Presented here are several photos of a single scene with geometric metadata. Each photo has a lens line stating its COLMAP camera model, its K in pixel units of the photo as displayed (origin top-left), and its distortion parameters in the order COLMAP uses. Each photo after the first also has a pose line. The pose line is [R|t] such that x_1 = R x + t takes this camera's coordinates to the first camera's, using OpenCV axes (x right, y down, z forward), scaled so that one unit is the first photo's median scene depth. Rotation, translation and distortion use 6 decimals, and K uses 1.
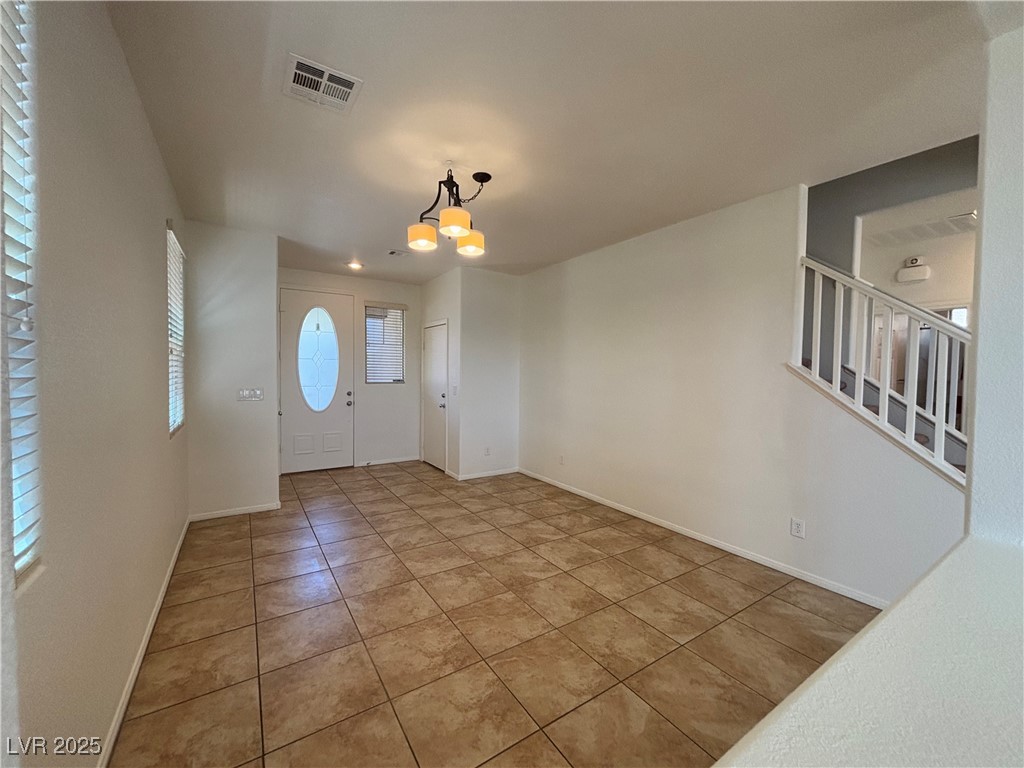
lens RADIAL K [[410.5, 0, 514.8], [0, 410.5, 382.1], [0, 0, 1]] dist [-0.002166, -0.000071]
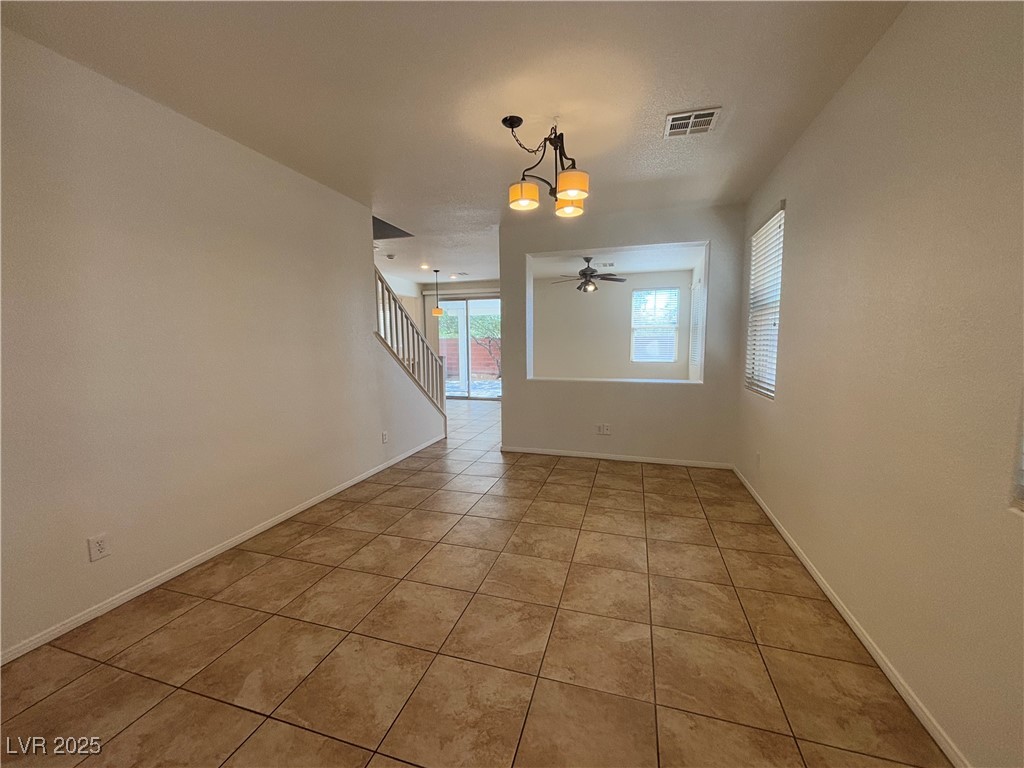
lens RADIAL K [[410.5, 0, 514.8], [0, 410.5, 382.1], [0, 0, 1]] dist [-0.002166, -0.000071]
pose [[-0.640551, -0.087695, 0.762892, -0.698214], [0.021461, 0.991026, 0.131938, -0.039815], [-0.767616, 0.100885, -0.632920, 1.382964]]
